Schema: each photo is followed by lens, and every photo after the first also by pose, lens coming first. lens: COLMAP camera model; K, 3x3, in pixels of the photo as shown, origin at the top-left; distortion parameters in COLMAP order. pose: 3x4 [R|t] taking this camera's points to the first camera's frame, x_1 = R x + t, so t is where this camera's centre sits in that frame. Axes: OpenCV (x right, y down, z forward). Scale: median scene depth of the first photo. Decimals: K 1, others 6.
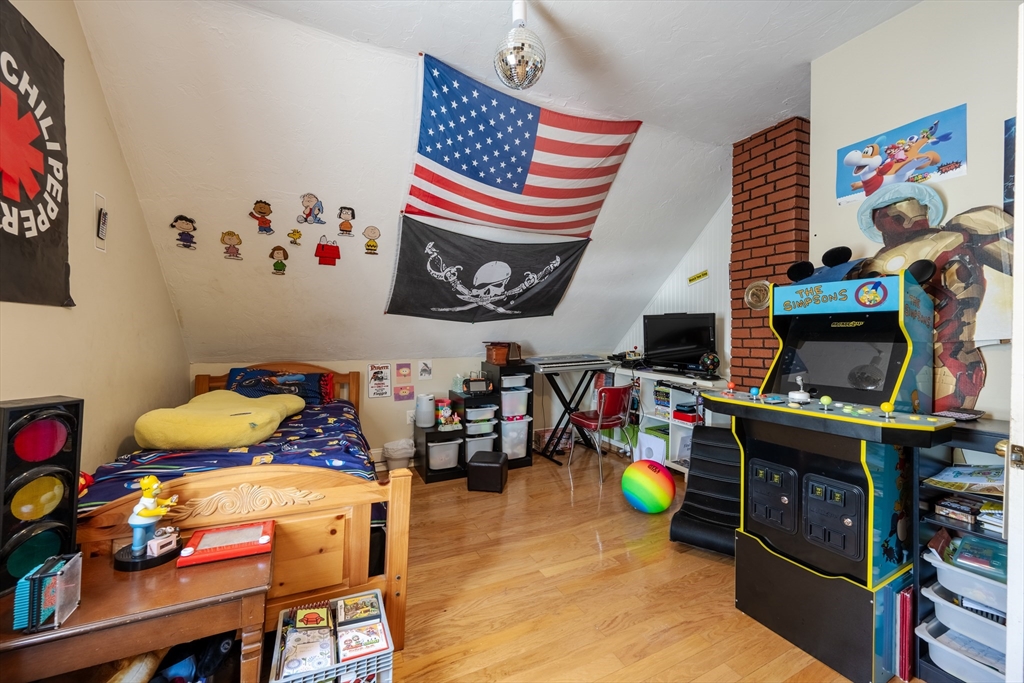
lens RADIAL K [[404.5, 0, 512.7], [0, 404.5, 340.5], [0, 0, 1]] dist [0.000490, 0.000239]
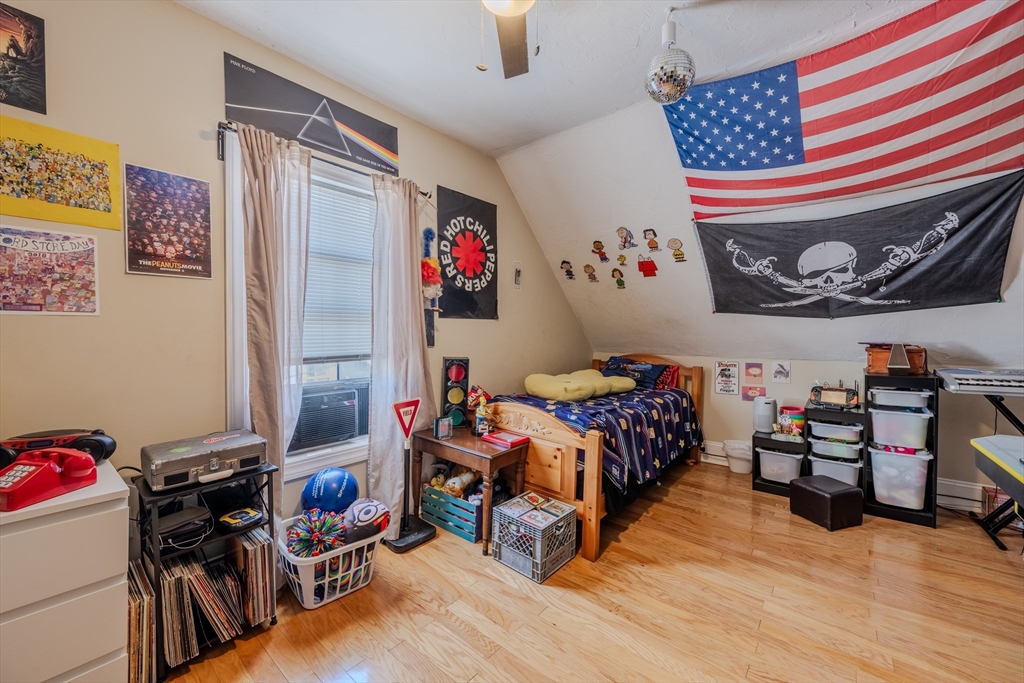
lens RADIAL K [[404.5, 0, 510.1], [0, 404.5, 340.7], [0, 0, 1]] dist [0.000490, 0.000239]
pose [[0.405161, 0.017339, -0.914081, 0.464579], [-0.016003, 0.999801, 0.011872, 0.001836], [0.914105, 0.009818, 0.405358, 0.099160]]
